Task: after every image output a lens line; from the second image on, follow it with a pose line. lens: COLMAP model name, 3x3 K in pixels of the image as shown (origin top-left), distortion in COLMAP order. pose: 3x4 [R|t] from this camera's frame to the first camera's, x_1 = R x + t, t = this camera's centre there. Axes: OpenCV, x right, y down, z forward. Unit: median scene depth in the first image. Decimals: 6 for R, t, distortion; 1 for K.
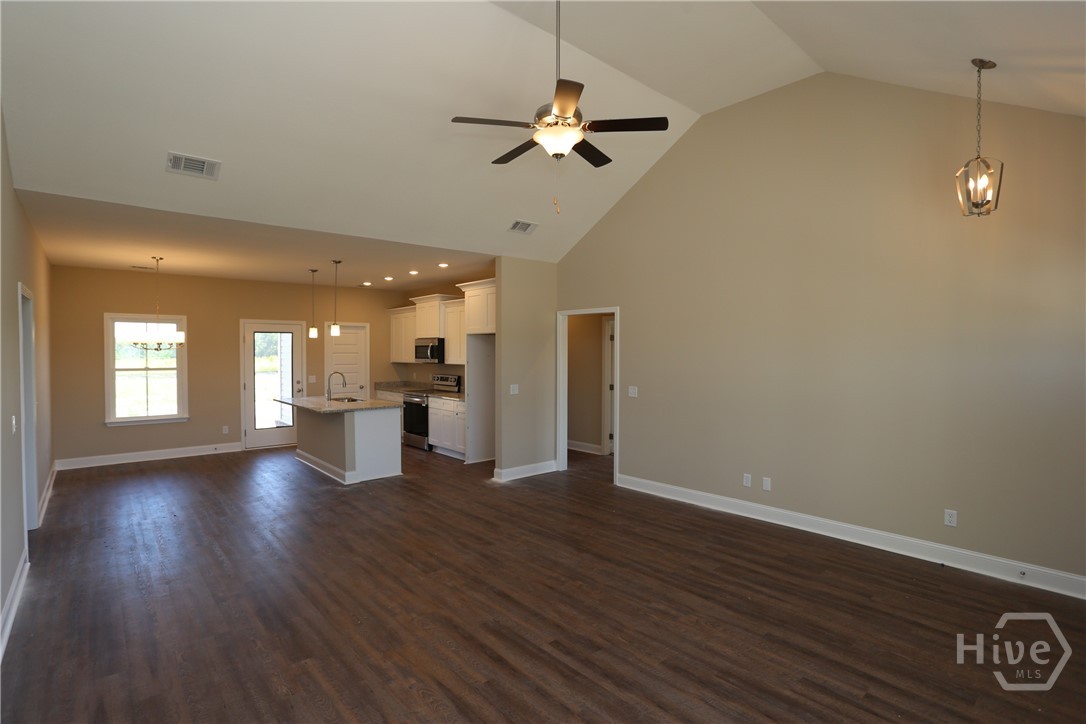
lens RADIAL K [[528.3, 0, 537.1], [0, 528.3, 361.9], [0, 0, 1]] dist [-0.078293, 0.033790]
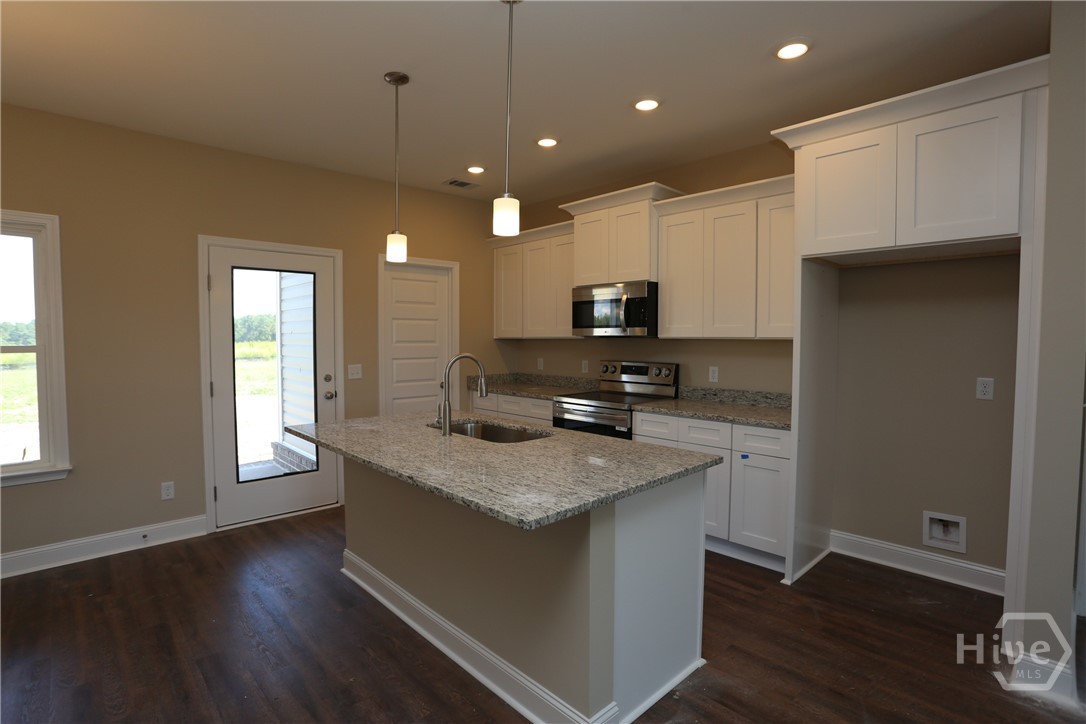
lens RADIAL K [[528.3, 0, 537.1], [0, 528.3, 361.9], [0, 0, 1]] dist [-0.078293, 0.033790]
pose [[0.999532, -0.002003, 0.030522, -0.402205], [0.001178, 0.999634, 0.027018, 0.016466], [-0.030565, -0.026969, 0.999169, 0.738338]]
